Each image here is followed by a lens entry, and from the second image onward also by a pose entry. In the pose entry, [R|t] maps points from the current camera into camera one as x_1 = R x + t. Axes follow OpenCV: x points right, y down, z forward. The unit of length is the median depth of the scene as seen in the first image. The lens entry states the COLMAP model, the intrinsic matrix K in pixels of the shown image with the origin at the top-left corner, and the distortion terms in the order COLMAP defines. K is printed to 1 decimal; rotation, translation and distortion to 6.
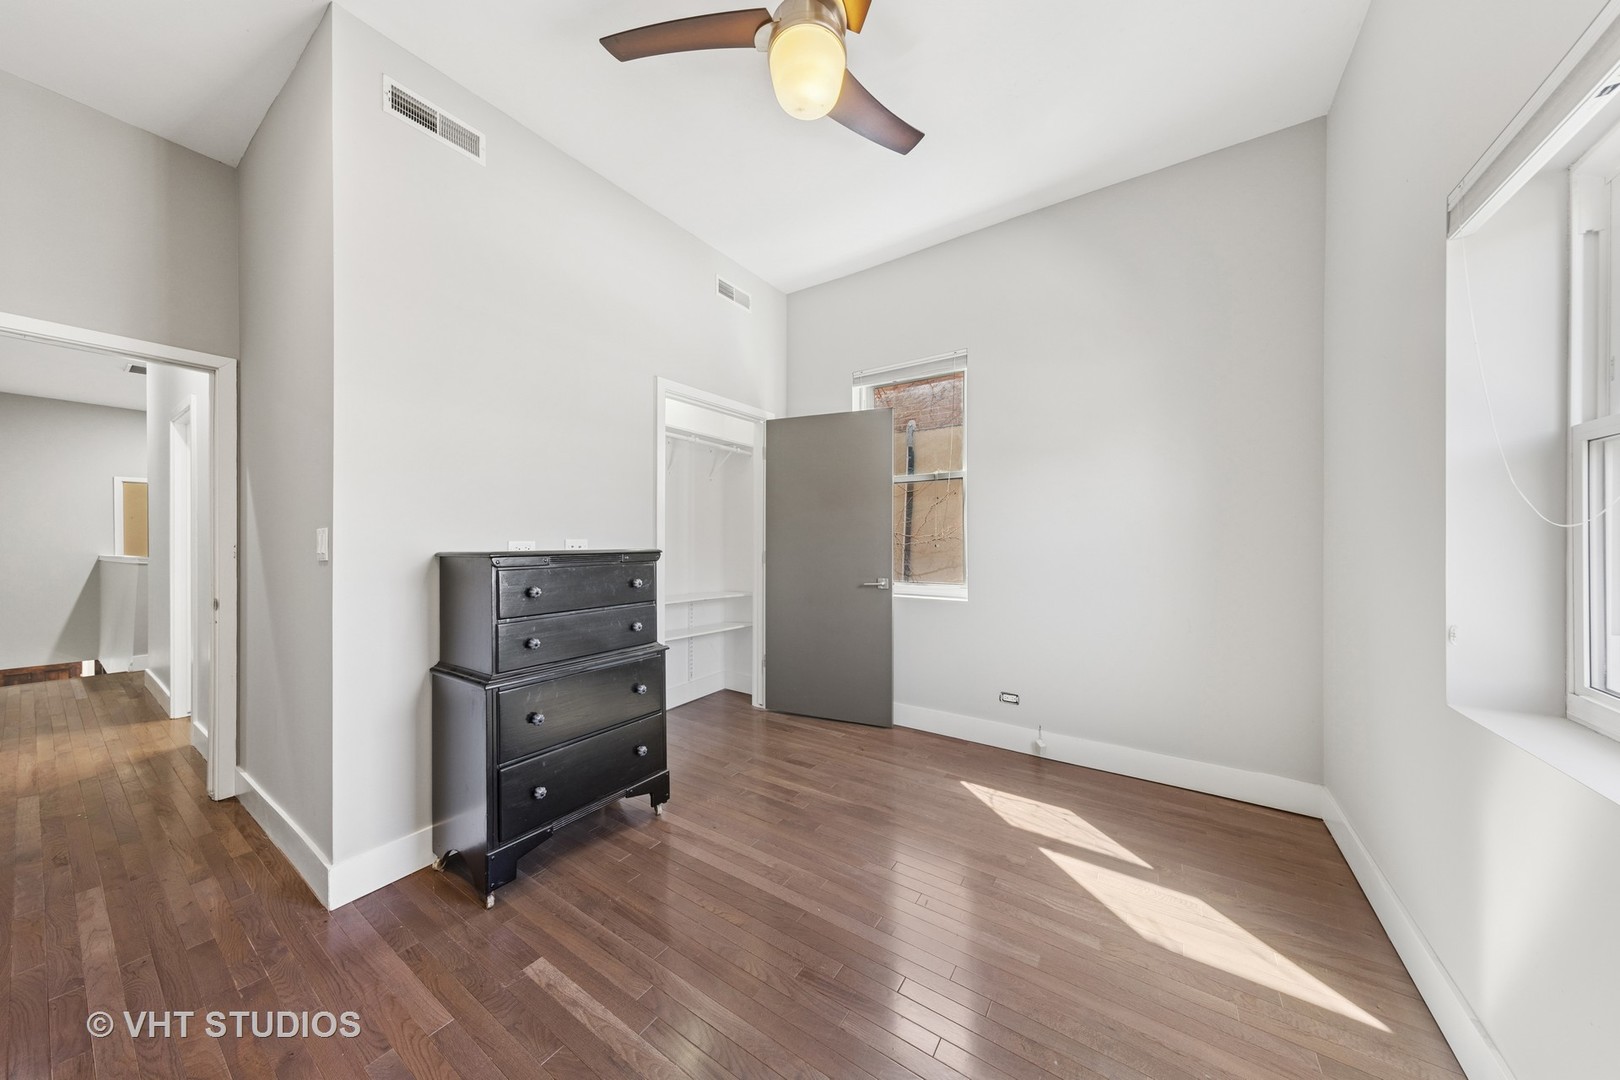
lens RADIAL K [[520.8, 0, 821.4], [0, 520.8, 531.9], [0, 0, 1]] dist [0.004965, -0.000181]
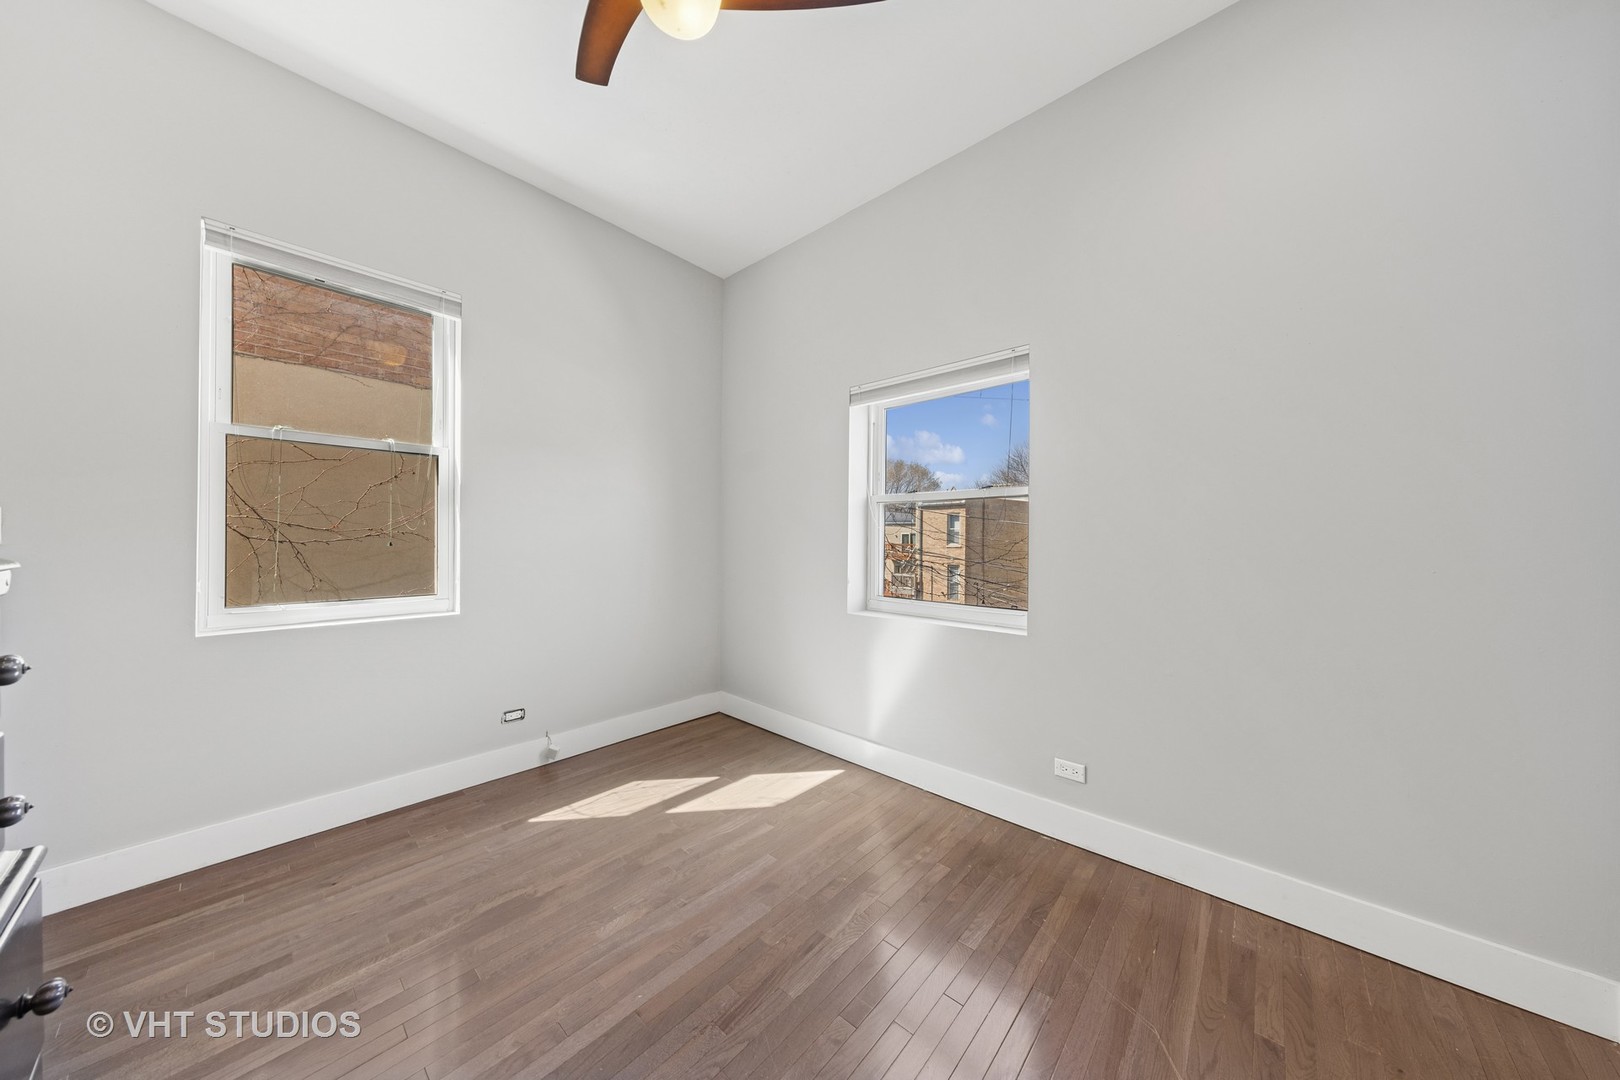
lens RADIAL K [[520.8, 0, 821.4], [0, 520.8, 531.9], [0, 0, 1]] dist [0.004965, -0.000181]
pose [[0.131388, 0.015148, 0.991215, -0.601301], [-0.018657, 0.999744, -0.012805, 0.010310], [-0.991155, -0.016811, 0.131637, 0.486587]]
